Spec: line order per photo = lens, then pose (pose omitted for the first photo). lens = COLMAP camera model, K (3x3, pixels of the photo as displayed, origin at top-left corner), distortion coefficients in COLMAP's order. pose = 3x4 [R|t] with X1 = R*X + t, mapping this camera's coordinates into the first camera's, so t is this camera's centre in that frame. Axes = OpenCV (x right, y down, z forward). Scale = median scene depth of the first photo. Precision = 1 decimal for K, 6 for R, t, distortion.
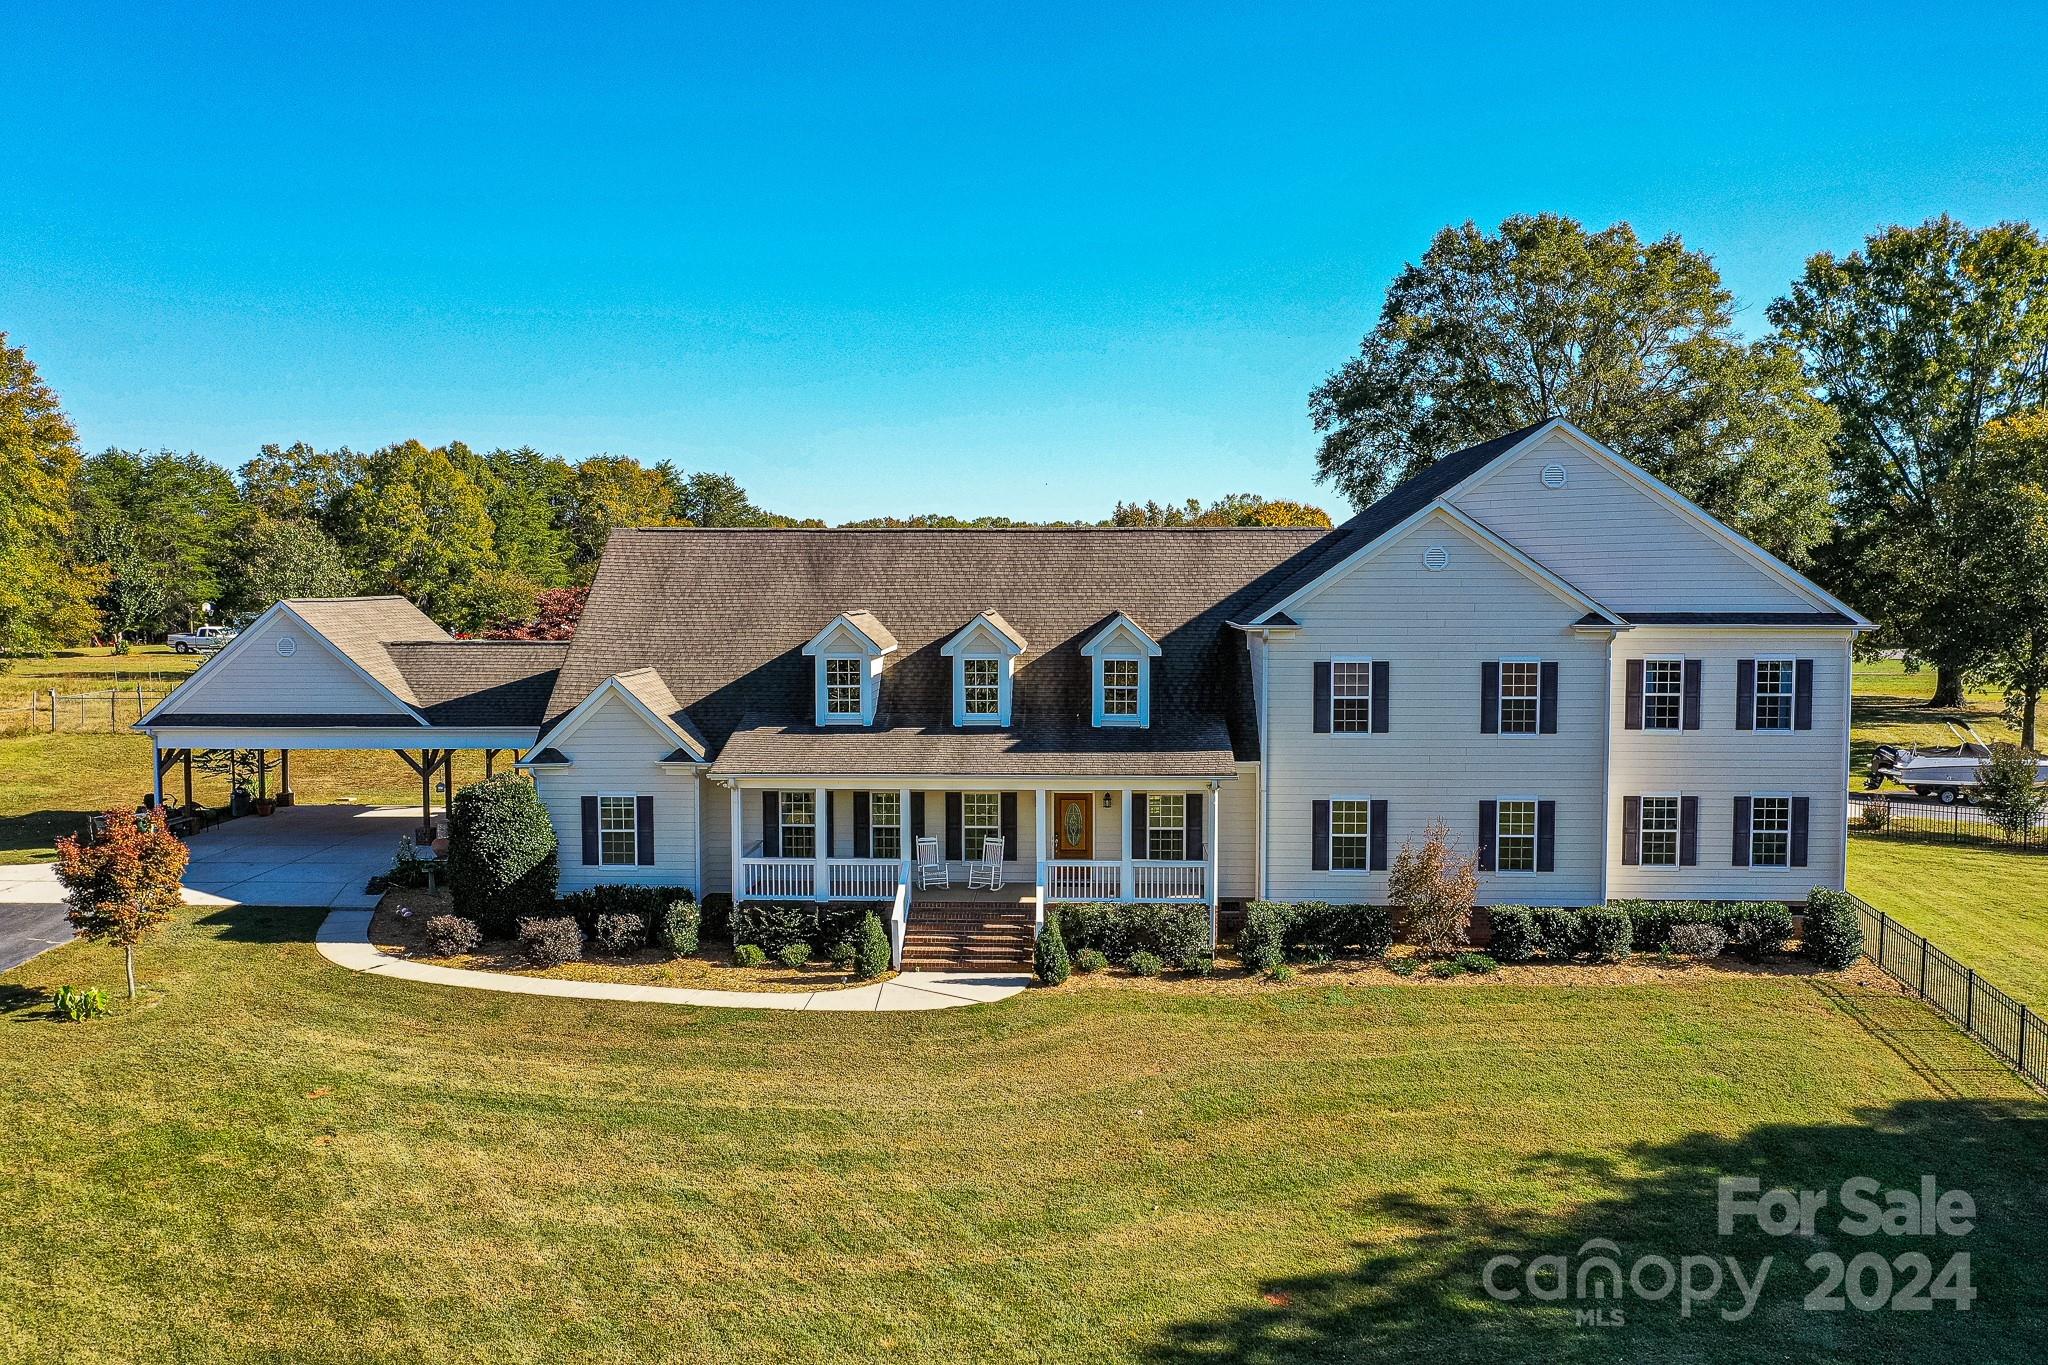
lens RADIAL K [[1634.5, 0, 1027.9], [0, 1634.5, 683.6], [0, 0, 1]] dist [0.005067, -0.008342]
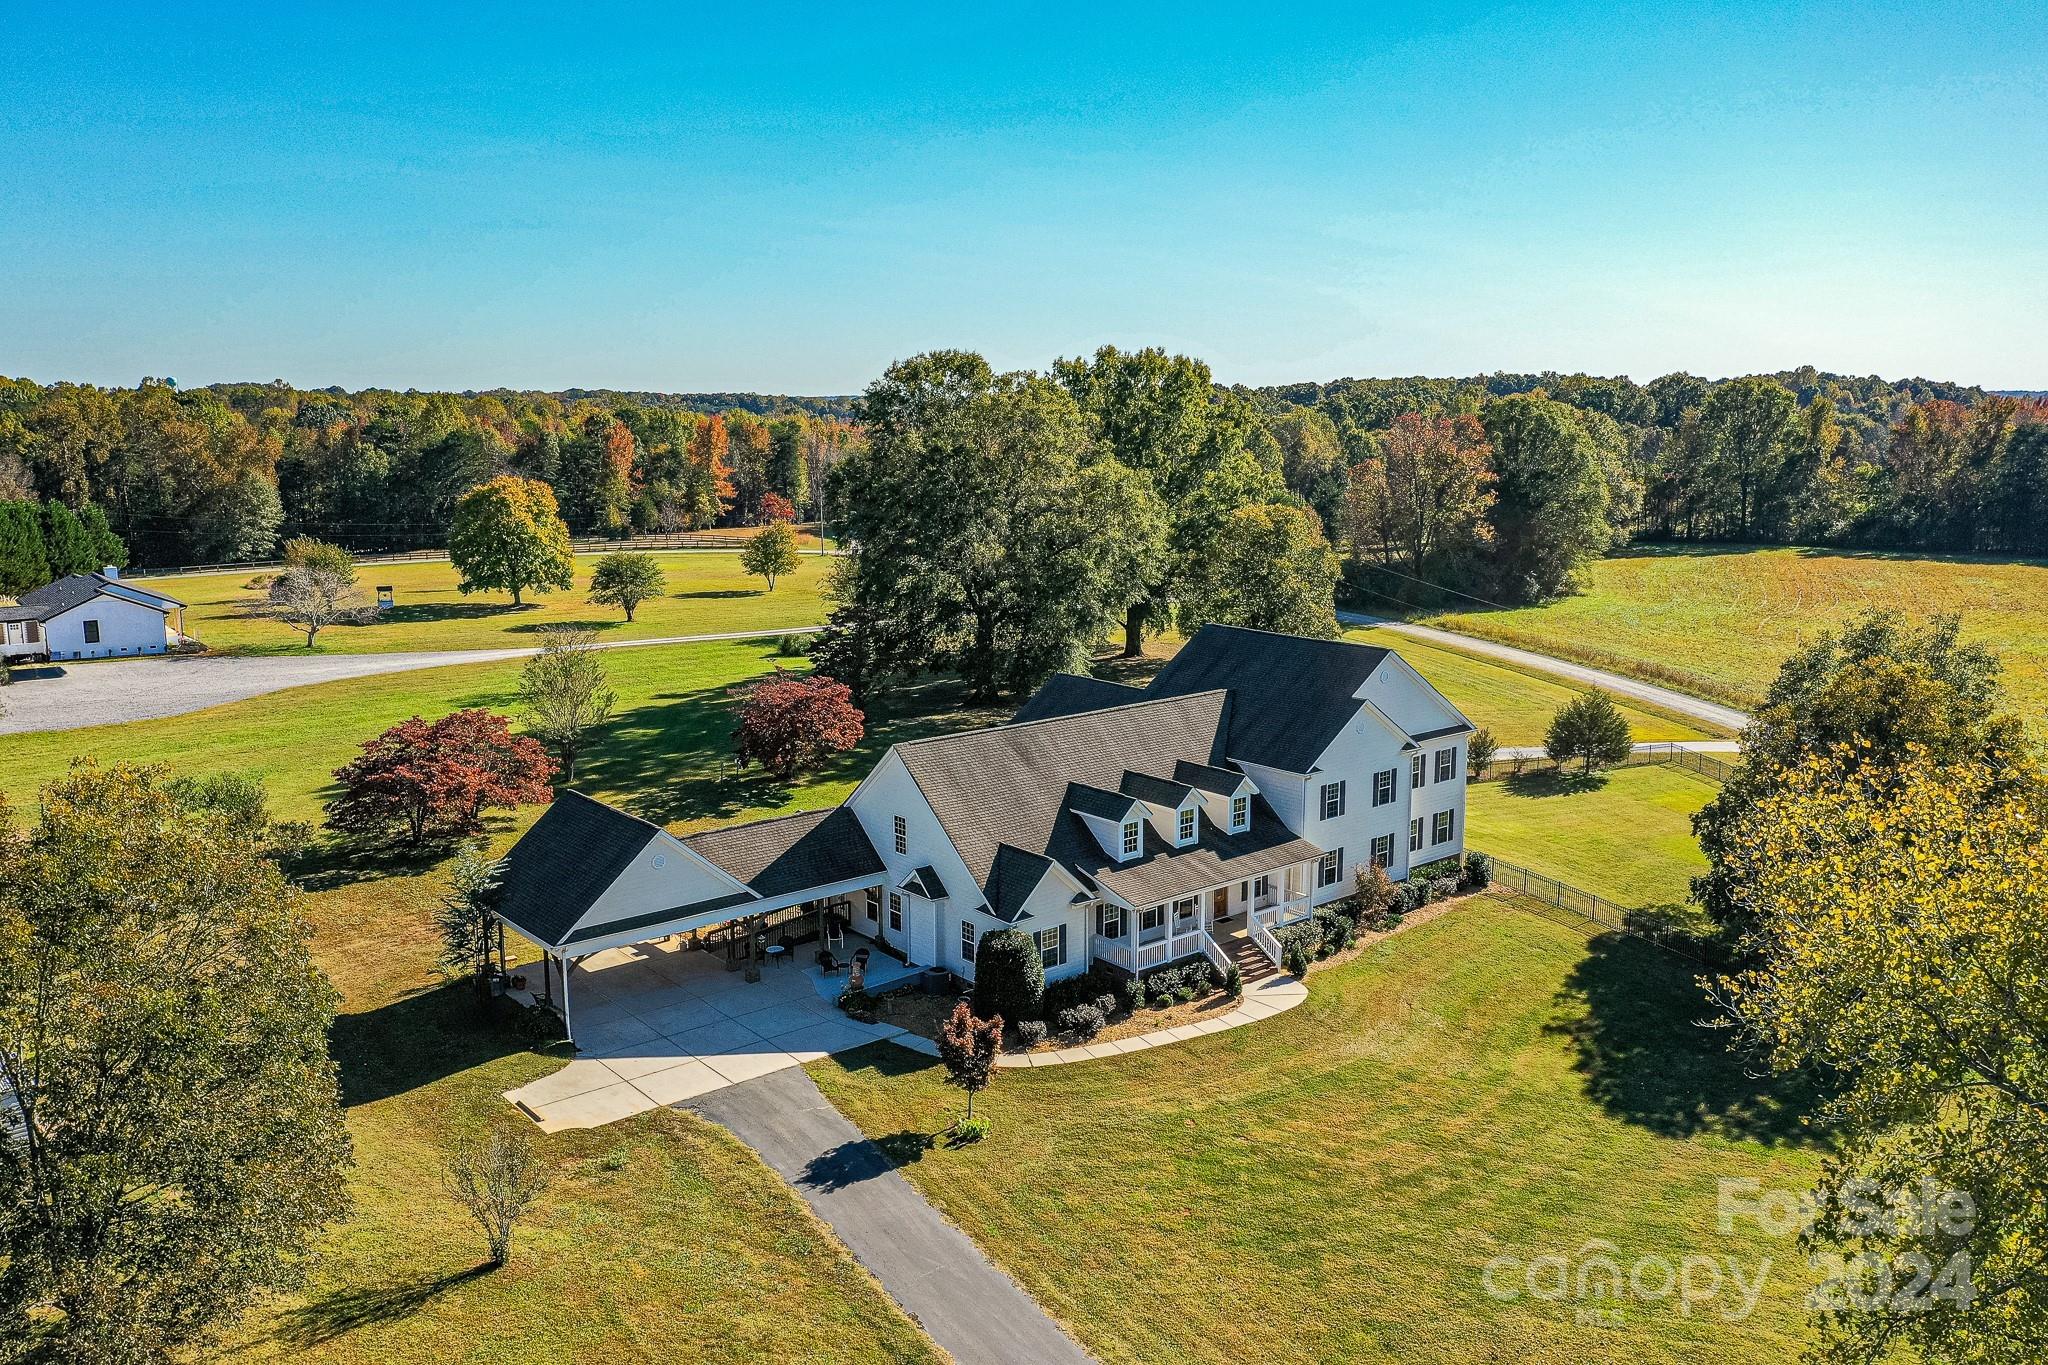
lens RADIAL K [[1634.5, 0, 1031.7], [0, 1634.5, 680.5], [0, 0, 1]] dist [0.005067, -0.008342]
pose [[0.727675, -0.116940, 0.675880, -1.399373], [0.046969, 0.991542, 0.120988, -0.394507], [-0.684312, -0.056295, 0.727013, -0.192364]]
